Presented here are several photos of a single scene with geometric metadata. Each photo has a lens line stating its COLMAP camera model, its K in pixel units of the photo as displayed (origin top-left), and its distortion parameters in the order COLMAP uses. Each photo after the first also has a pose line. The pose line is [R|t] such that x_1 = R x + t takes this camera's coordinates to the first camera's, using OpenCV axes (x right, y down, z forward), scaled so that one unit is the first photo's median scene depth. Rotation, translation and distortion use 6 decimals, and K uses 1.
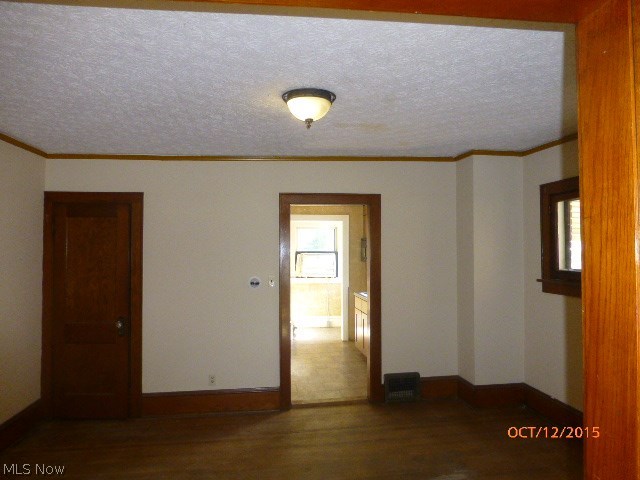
lens RADIAL K [[465.9, 0, 321.8], [0, 465.9, 240.1], [0, 0, 1]] dist [0.000752, -0.000511]
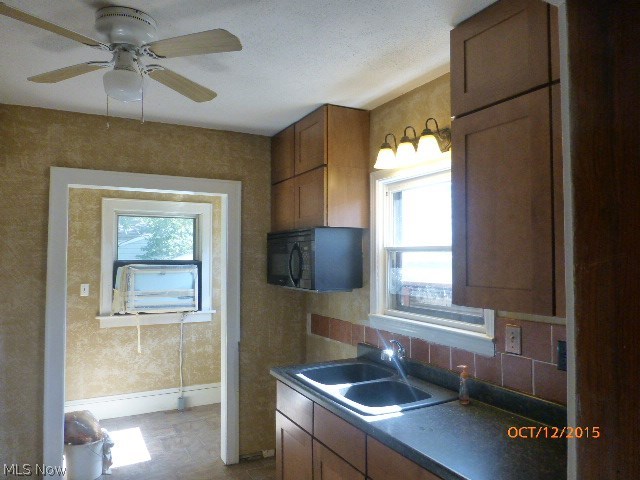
lens RADIAL K [[465.9, 0, 320.8], [0, 465.9, 240.1], [0, 0, 1]] dist [0.000752, -0.000511]
pose [[0.938828, 0.006978, 0.344316, -0.020380], [-0.002581, 0.999909, -0.013228, 0.007412], [-0.344377, 0.011530, 0.938761, 0.465007]]
